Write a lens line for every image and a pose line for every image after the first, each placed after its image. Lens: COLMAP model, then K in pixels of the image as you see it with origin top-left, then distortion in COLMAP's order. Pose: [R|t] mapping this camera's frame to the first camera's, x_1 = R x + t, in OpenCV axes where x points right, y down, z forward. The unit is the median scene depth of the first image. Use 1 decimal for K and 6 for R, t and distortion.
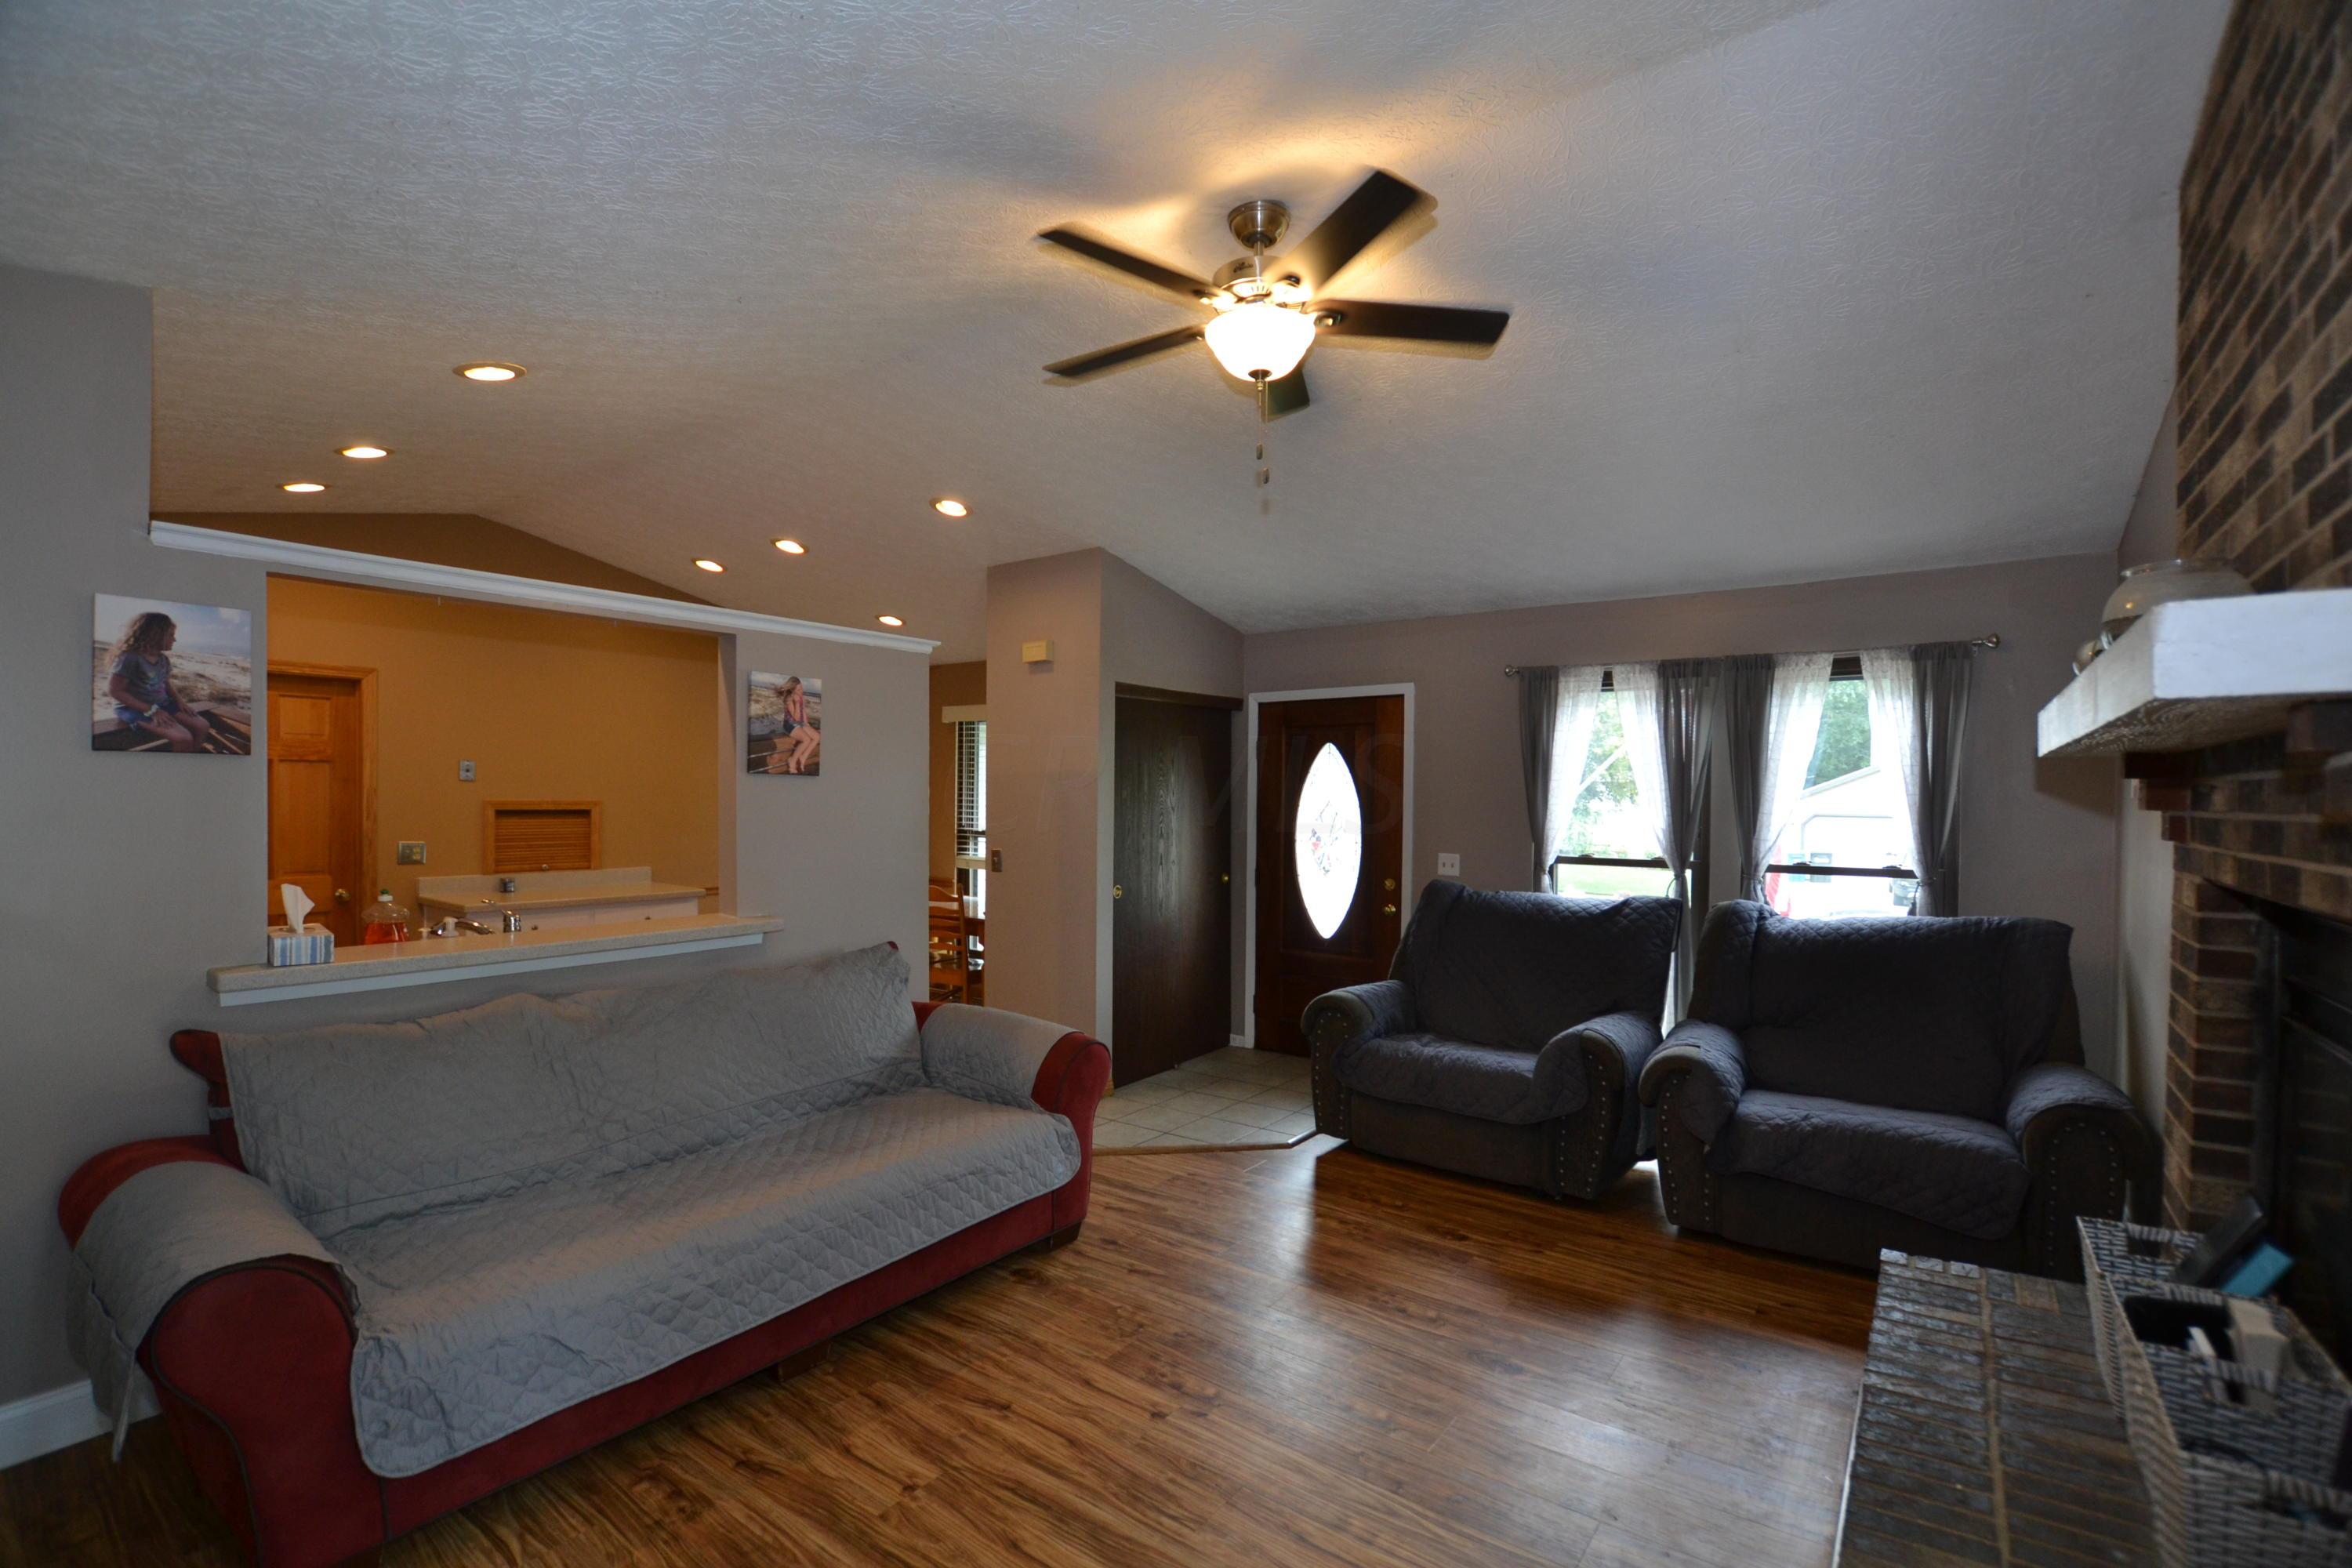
lens RADIAL K [[1049.8, 0, 1191.5], [0, 1049.8, 809.1], [0, 0, 1]] dist [-0.039443, 0.007723]
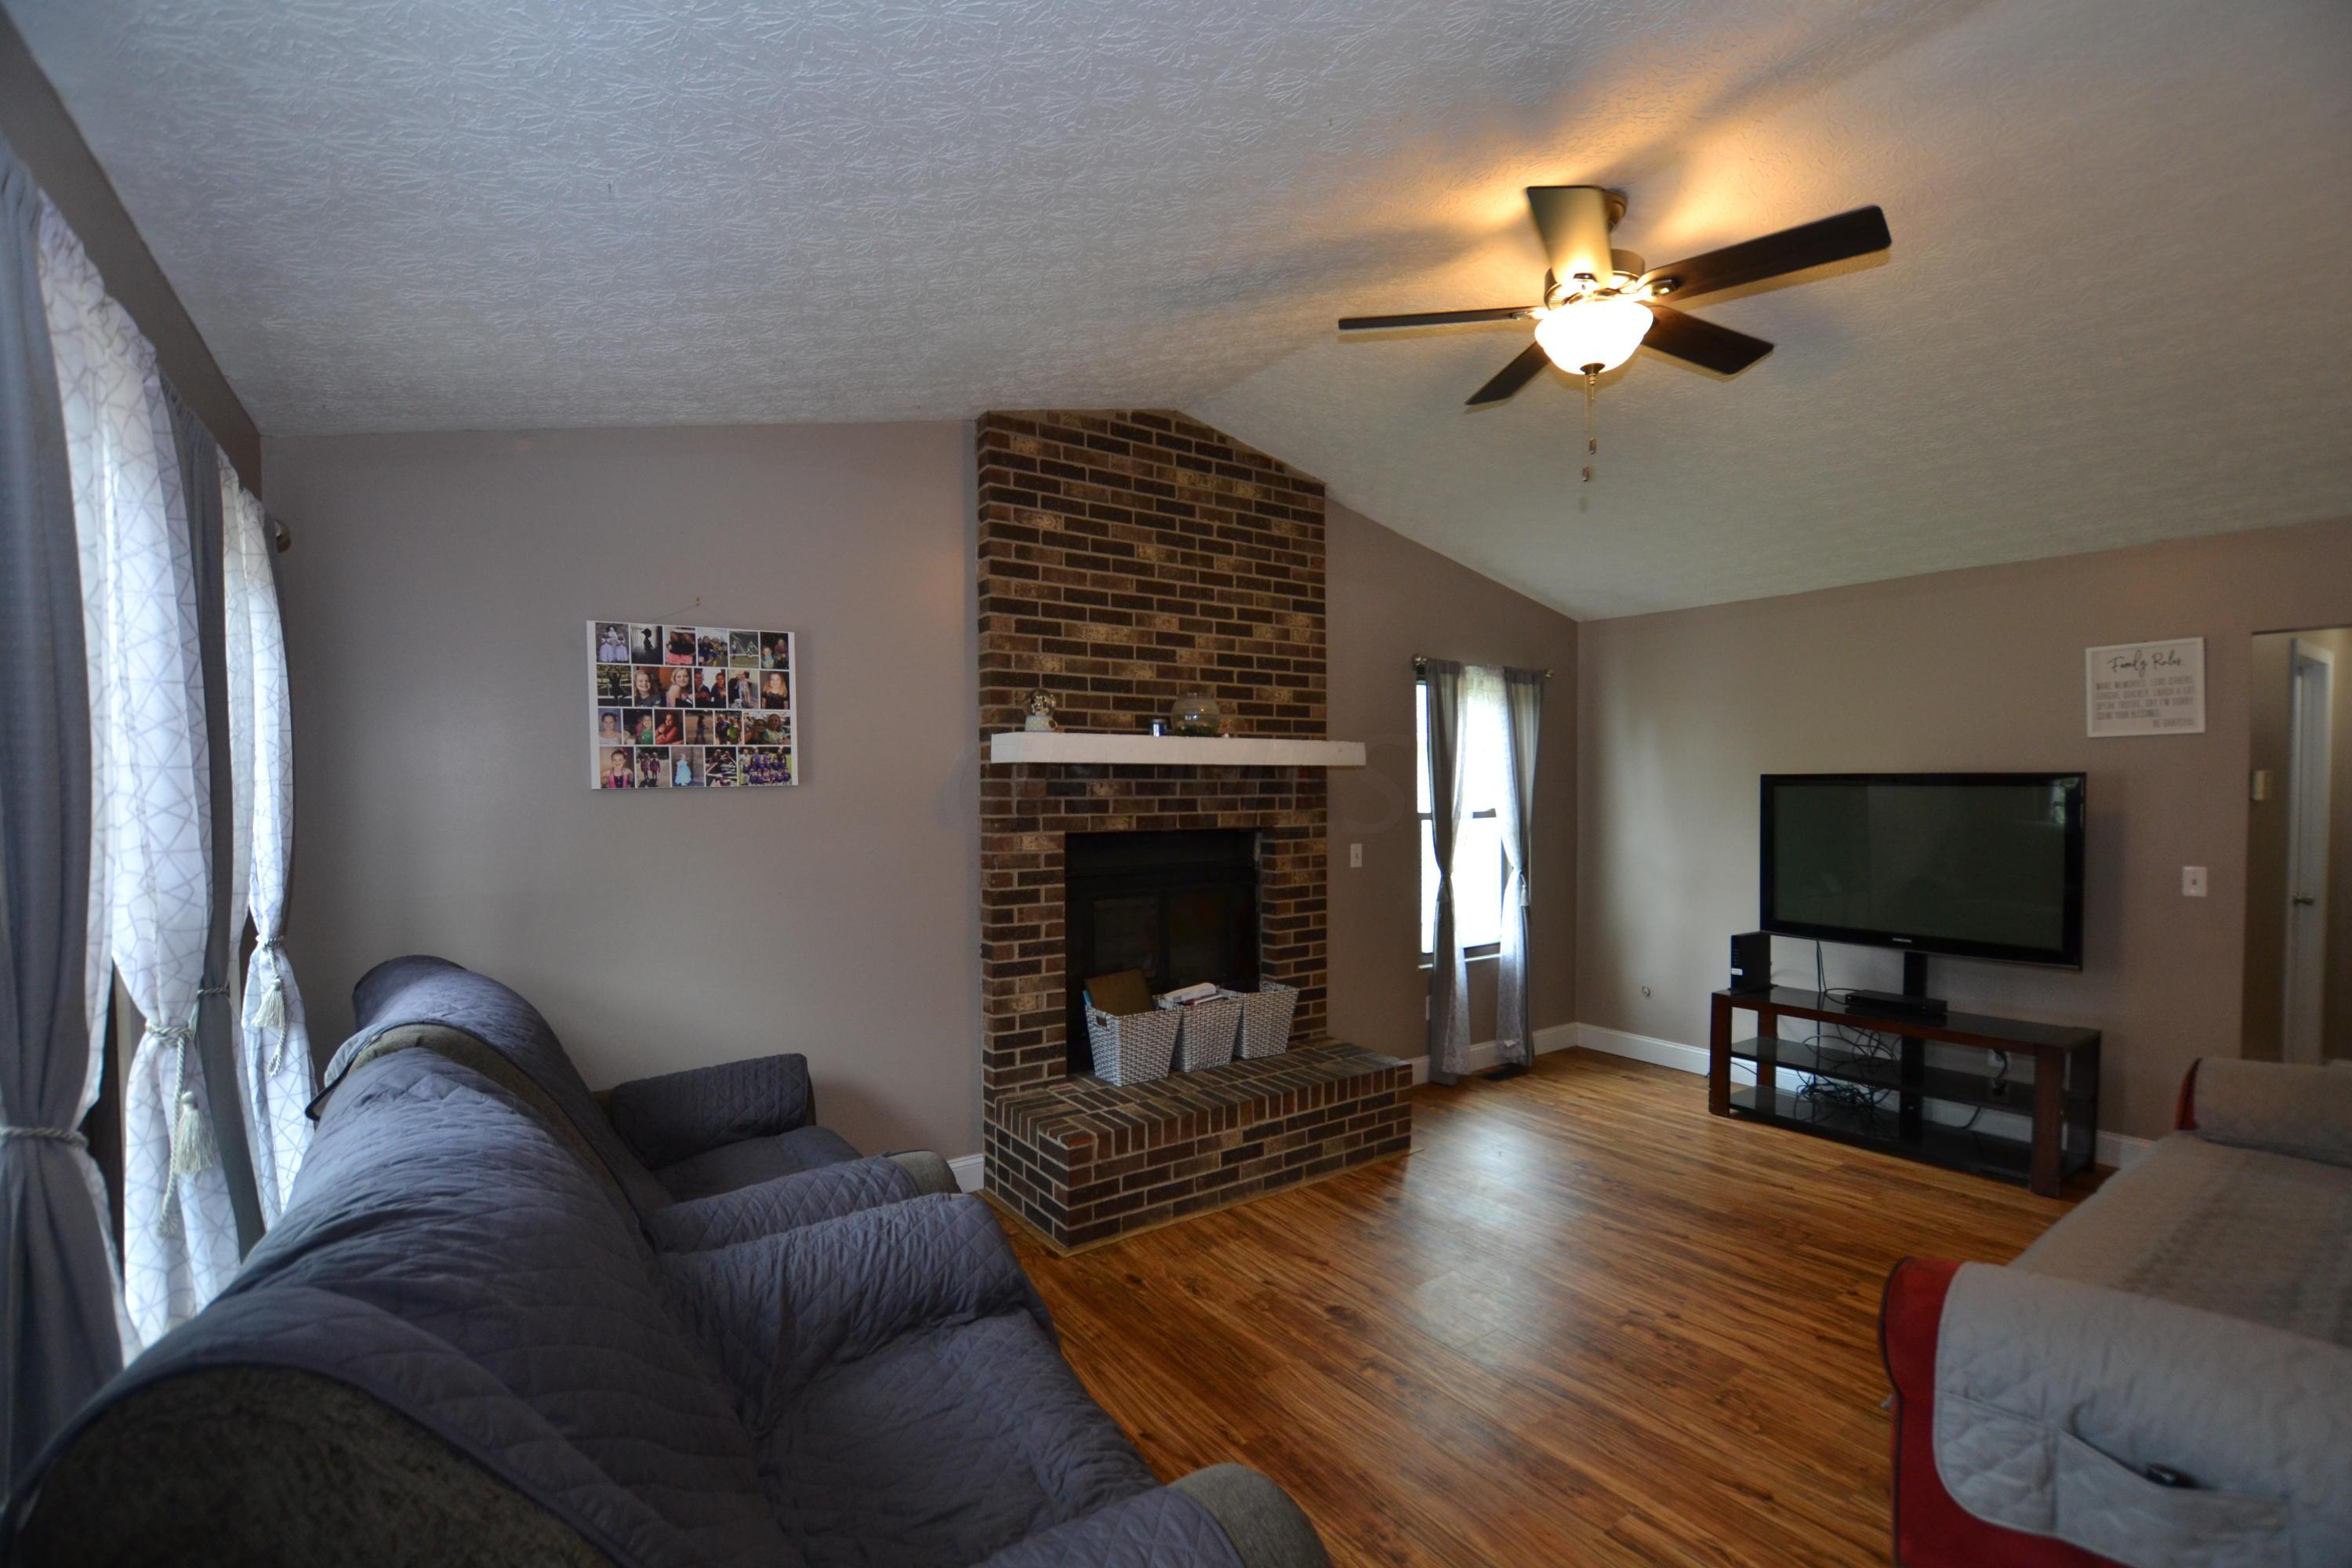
lens RADIAL K [[1049.8, 0, 1191.5], [0, 1049.8, 809.1], [0, 0, 1]] dist [-0.039443, 0.007723]
pose [[-0.945386, -0.011123, 0.325764, 0.073609], [-0.000512, 0.999467, 0.032639, -0.020629], [-0.325954, 0.030689, -0.944887, 1.525317]]
